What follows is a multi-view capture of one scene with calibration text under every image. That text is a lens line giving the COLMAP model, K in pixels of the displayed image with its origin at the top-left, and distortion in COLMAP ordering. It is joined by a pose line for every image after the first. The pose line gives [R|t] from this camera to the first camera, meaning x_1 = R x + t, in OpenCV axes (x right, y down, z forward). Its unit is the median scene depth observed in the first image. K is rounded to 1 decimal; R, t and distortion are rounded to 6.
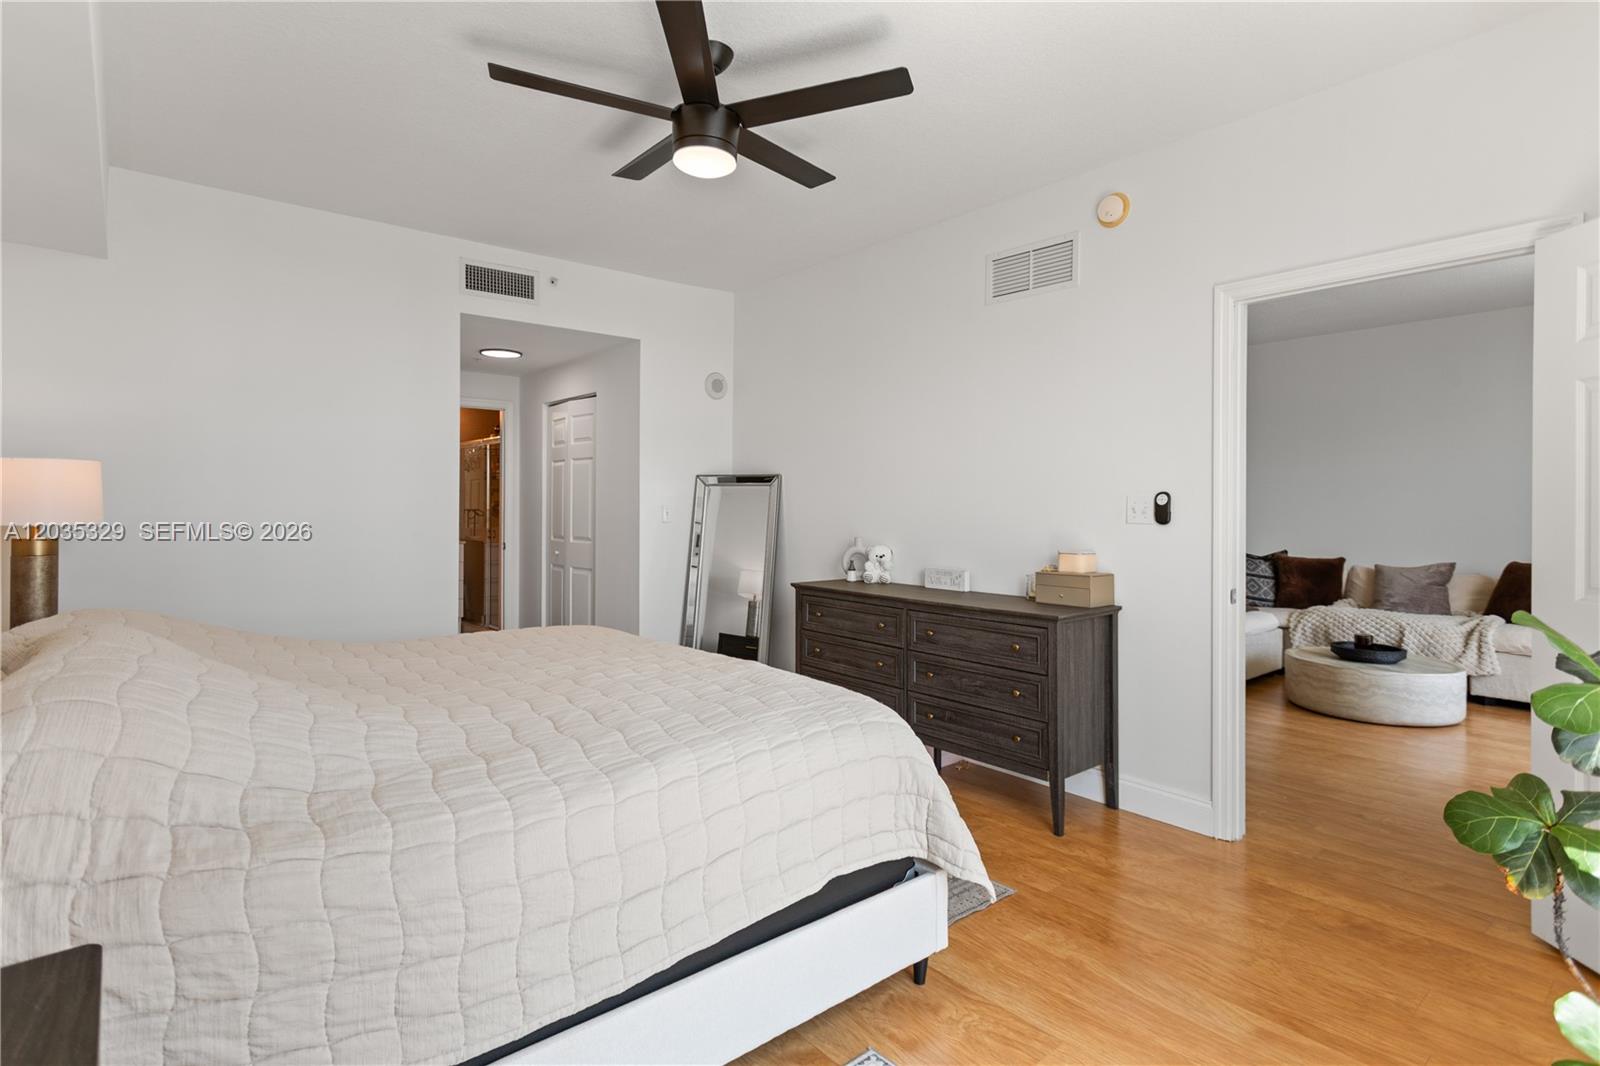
lens RADIAL K [[800.3, 0, 781.4], [0, 800.3, 504.1], [0, 0, 1]] dist [0.000626, -0.000572]
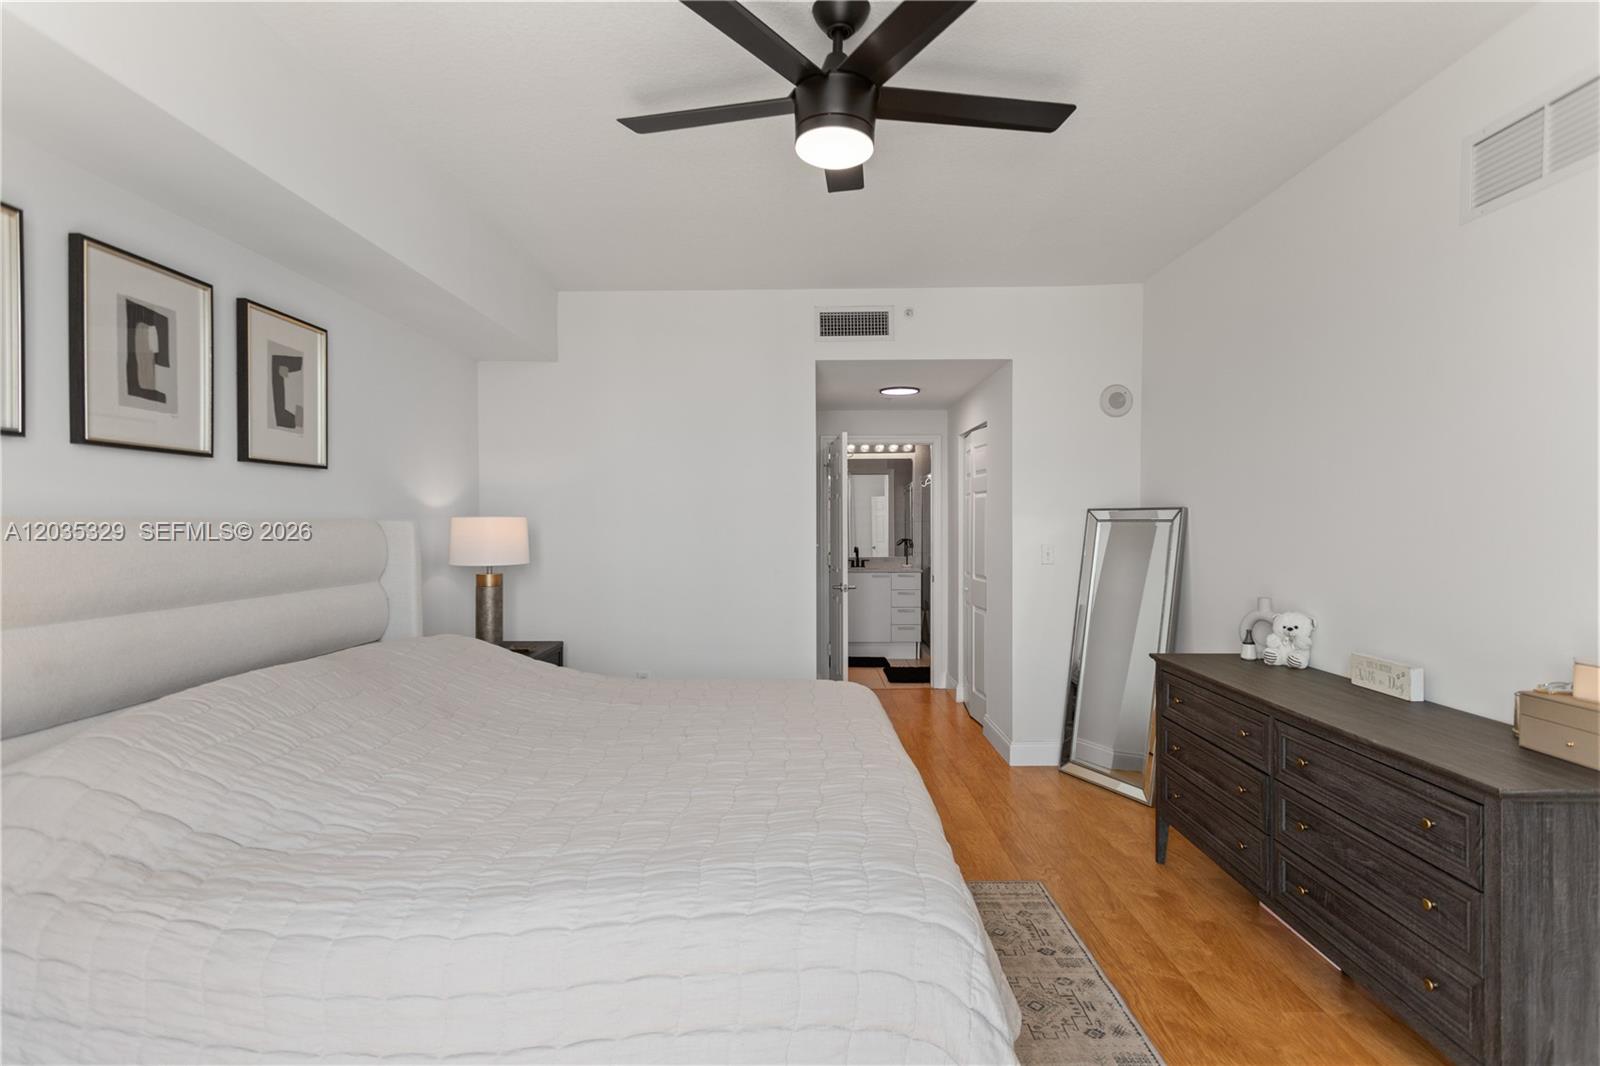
lens RADIAL K [[766.1, 0, 794.2], [0, 766.1, 536.7], [0, 0, 1]] dist [0.004841, 0.000078]
pose [[0.765714, 0.005652, -0.643156, 0.261152], [0.006133, 0.999852, 0.016088, -0.031678], [0.643152, -0.016263, 0.765566, 0.258306]]
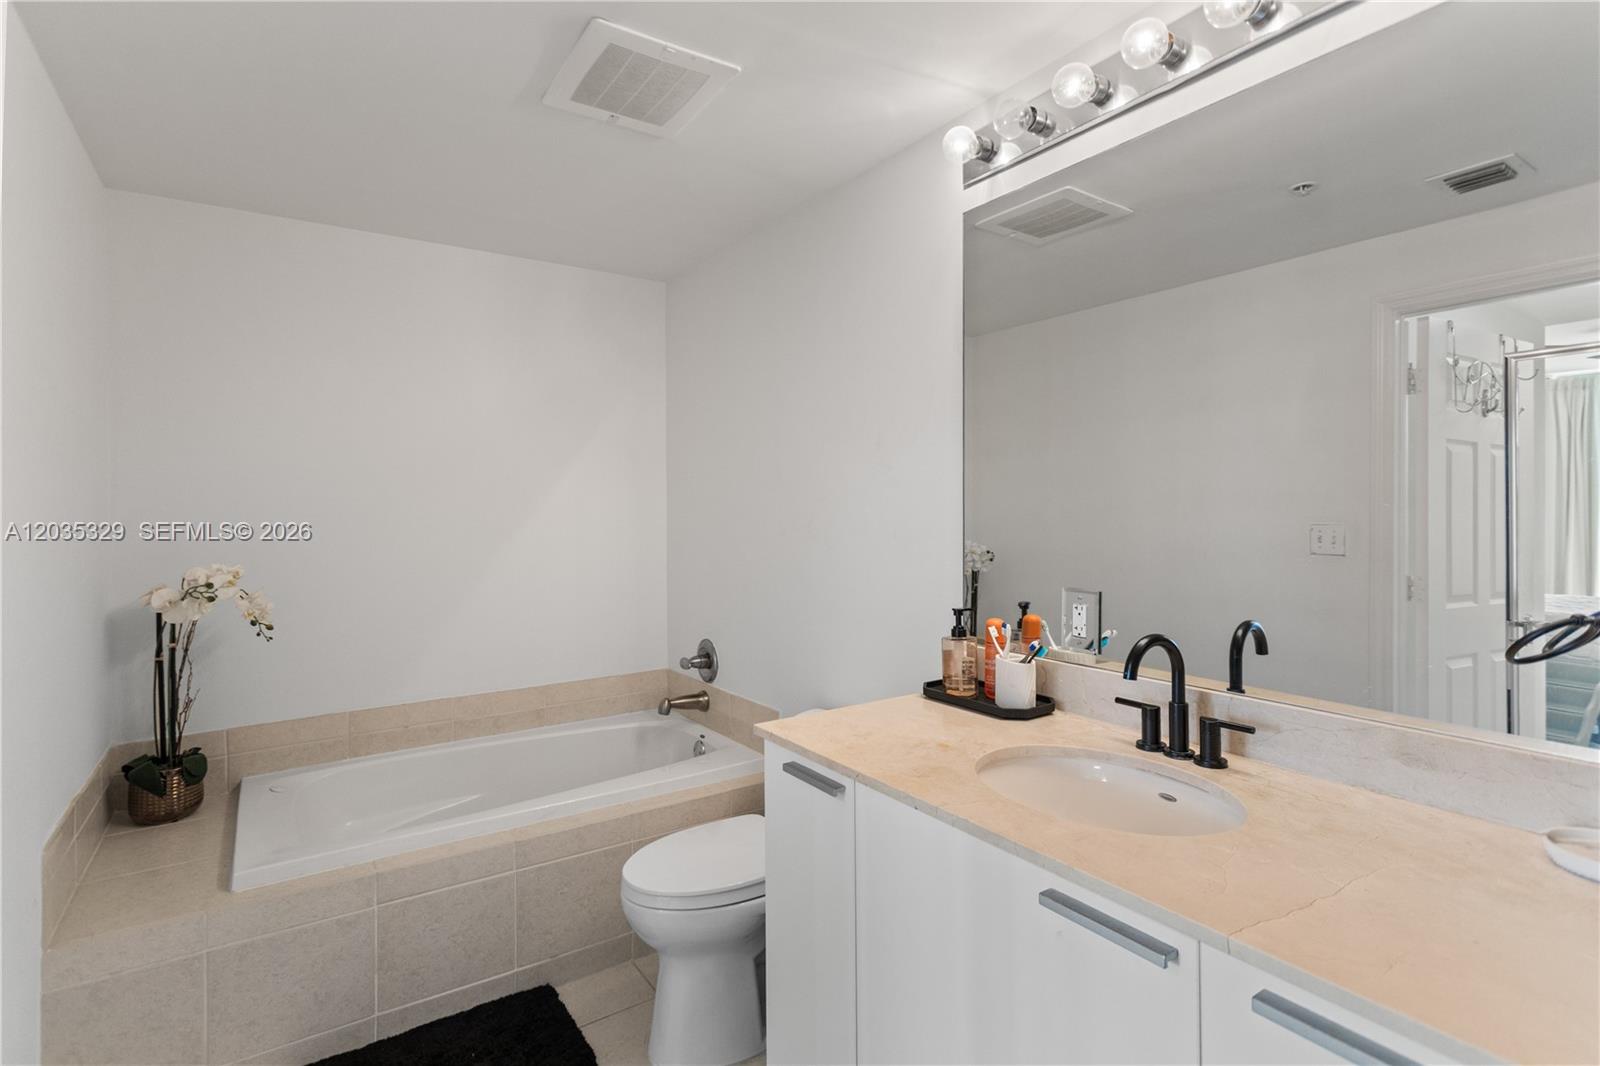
lens RADIAL K [[783.2, 0, 795.2], [0, 783.2, 515.1], [0, 0, 1]] dist [0.001913, -0.000165]
pose [[-0.087525, -0.003914, -0.996155, -0.663783], [0.000585, 0.999992, -0.003981, -0.017641], [0.996162, -0.000931, -0.087522, 1.963930]]
